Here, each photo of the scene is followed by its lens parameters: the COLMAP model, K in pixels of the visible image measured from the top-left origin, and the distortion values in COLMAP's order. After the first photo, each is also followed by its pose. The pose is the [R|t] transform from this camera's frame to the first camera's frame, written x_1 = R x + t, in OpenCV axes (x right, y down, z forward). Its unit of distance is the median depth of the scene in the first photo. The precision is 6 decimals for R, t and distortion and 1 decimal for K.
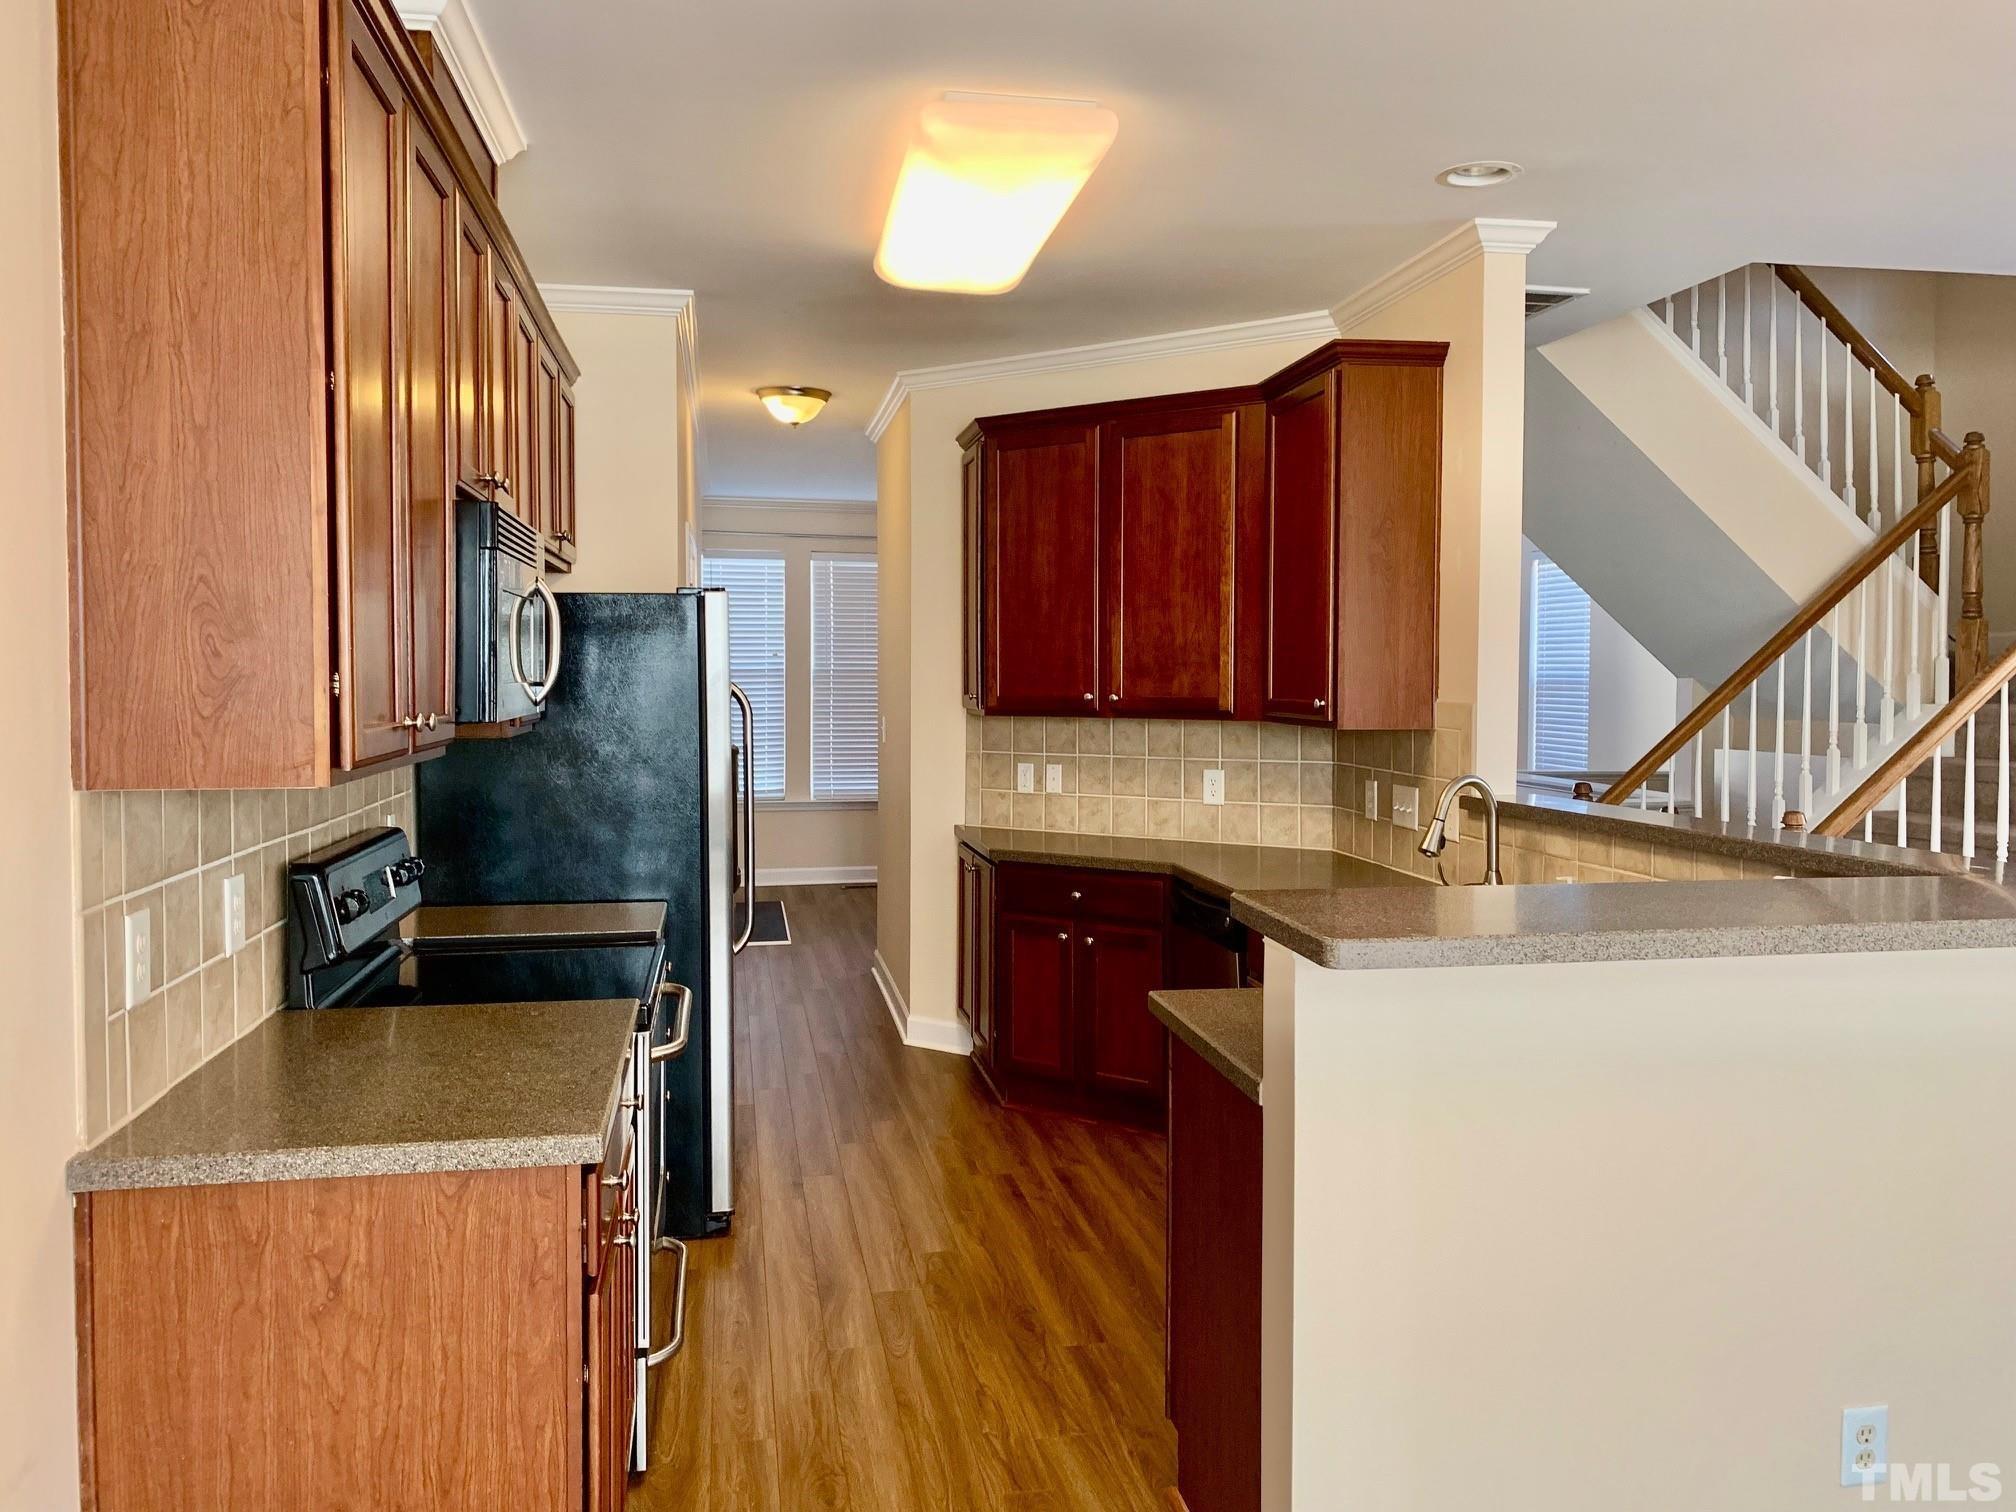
lens RADIAL K [[1599.6, 0, 1008.0], [0, 1599.6, 756.0], [0, 0, 1]] dist [0.096203, -0.285582]
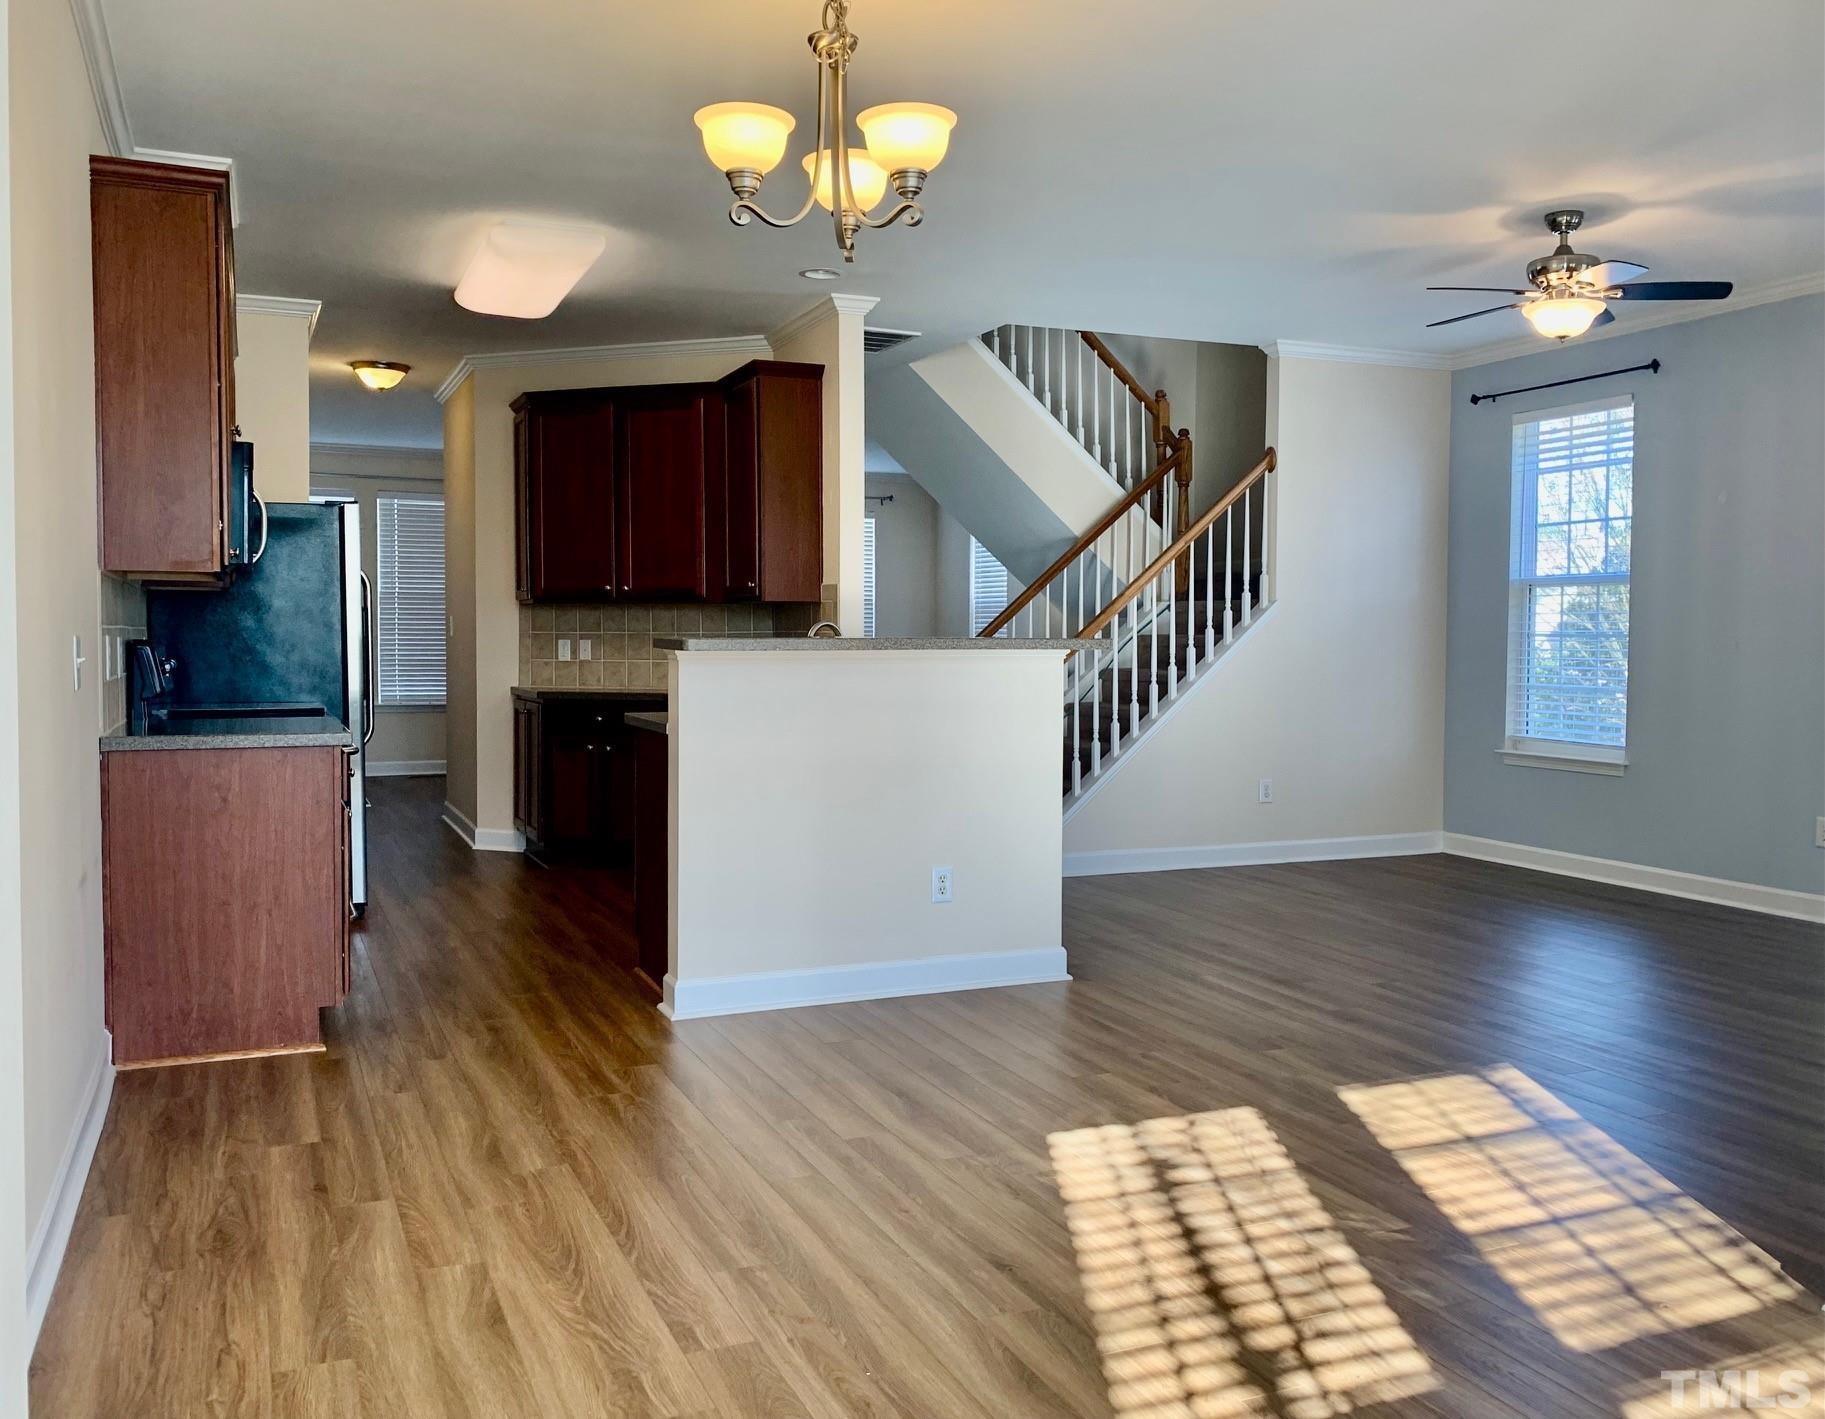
lens RADIAL K [[1567.9, 0, 987.8], [0, 1567.9, 712.5], [0, 0, 1]] dist [0.099562, -0.314516]
pose [[0.965118, -0.011054, 0.261581, 0.007831], [0.011099, 0.999938, 0.001304, 0.076776], [-0.261579, 0.001645, 0.965181, -0.466203]]
